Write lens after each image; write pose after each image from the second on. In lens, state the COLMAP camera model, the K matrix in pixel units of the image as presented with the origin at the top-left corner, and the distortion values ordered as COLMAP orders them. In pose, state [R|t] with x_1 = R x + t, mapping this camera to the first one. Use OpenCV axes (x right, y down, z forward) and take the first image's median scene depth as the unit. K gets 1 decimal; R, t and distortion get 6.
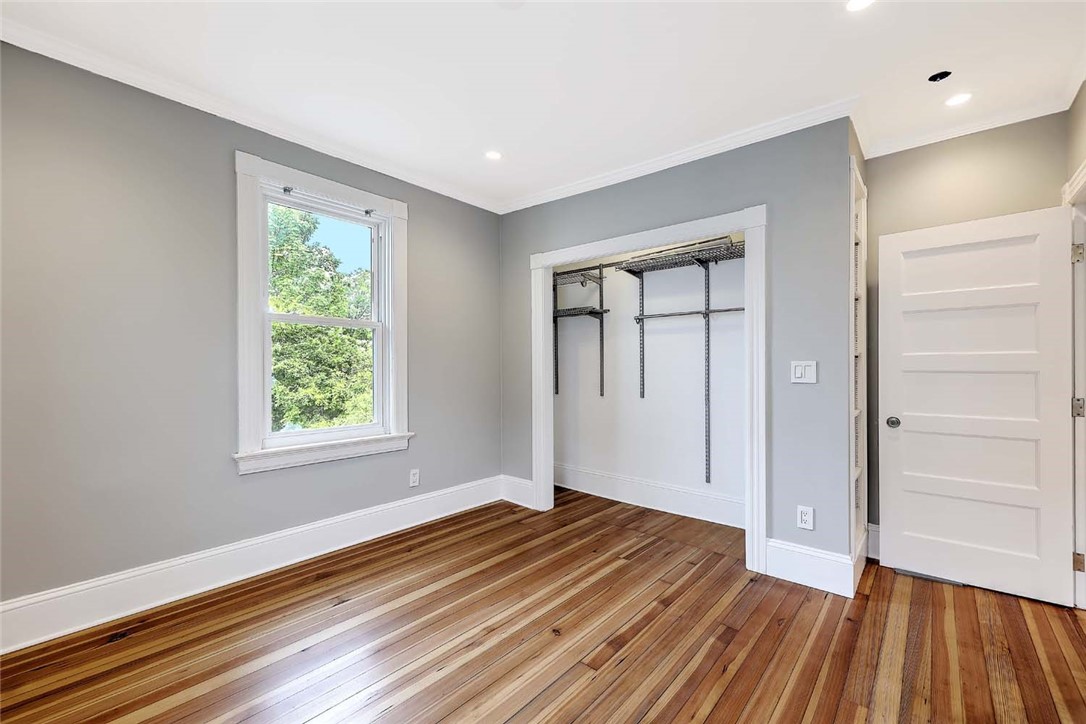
lens RADIAL K [[457.1, 0, 539.9], [0, 457.1, 365.0], [0, 0, 1]] dist [0.006713, 0.000158]
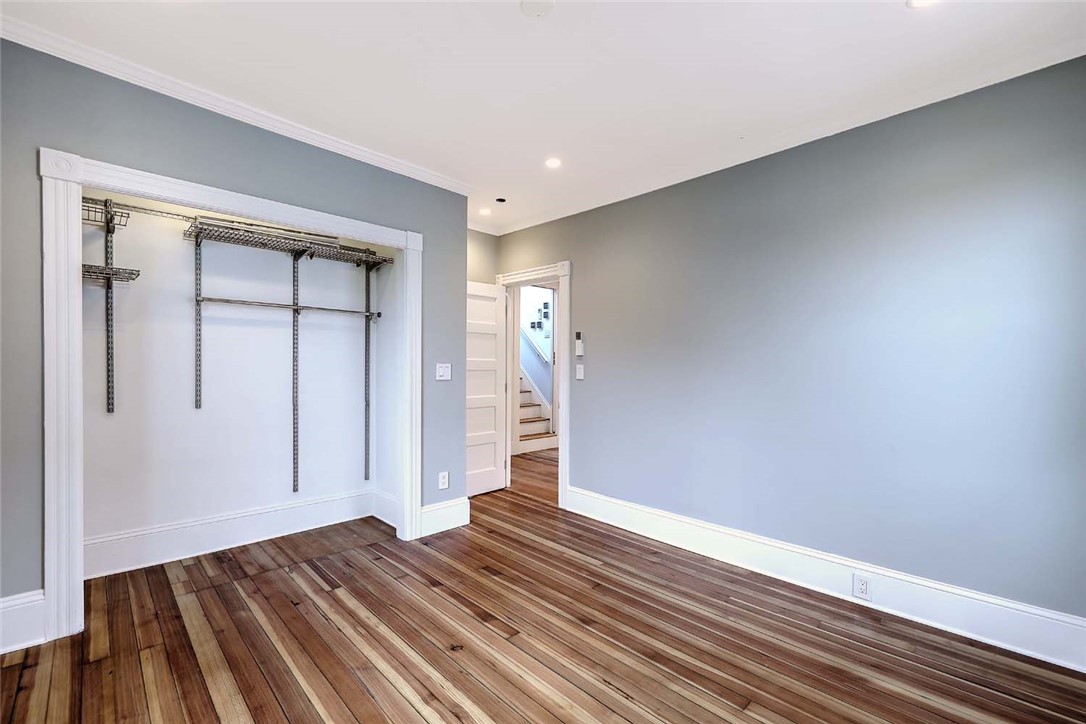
lens RADIAL K [[457.1, 0, 539.0], [0, 457.1, 366.1], [0, 0, 1]] dist [0.006713, 0.000158]
pose [[0.094405, -0.000306, 0.995534, -0.682720], [-0.010995, 0.999939, 0.001350, -0.005682], [-0.995473, -0.011073, 0.094396, 0.566612]]
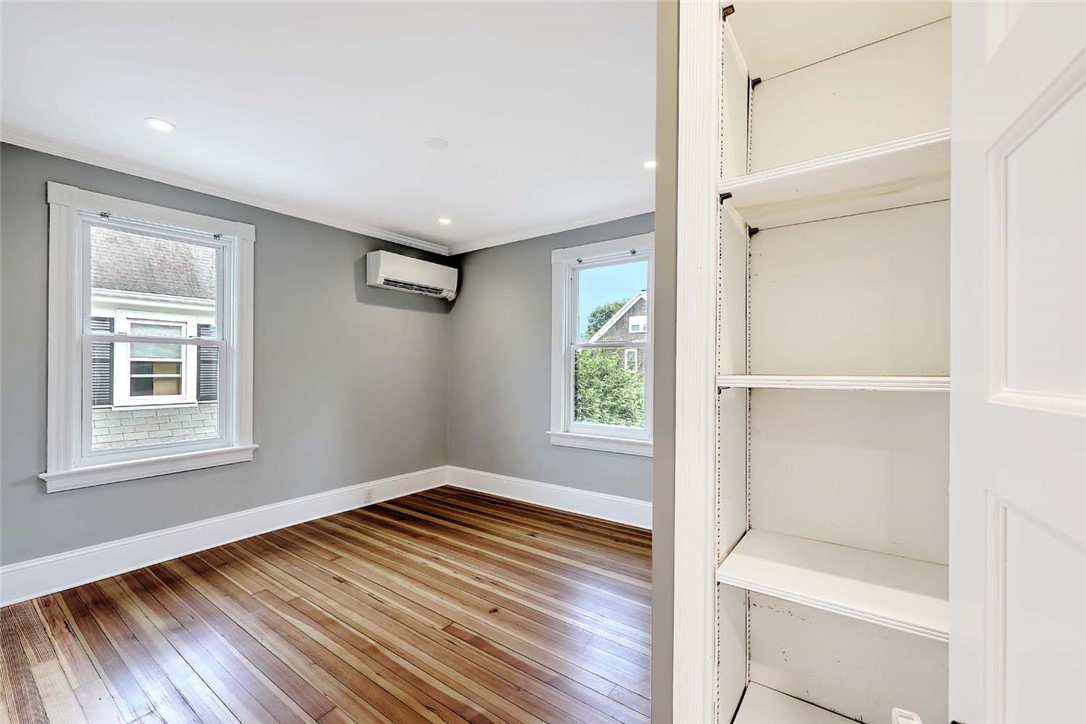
lens RADIAL K [[457.1, 0, 537.7], [0, 457.1, 365.6], [0, 0, 1]] dist [0.006713, 0.000158]
pose [[0.063010, -0.008820, -0.997974, 0.932514], [0.004103, 0.999955, -0.008578, -0.029732], [0.998004, -0.003554, 0.063044, 0.790024]]
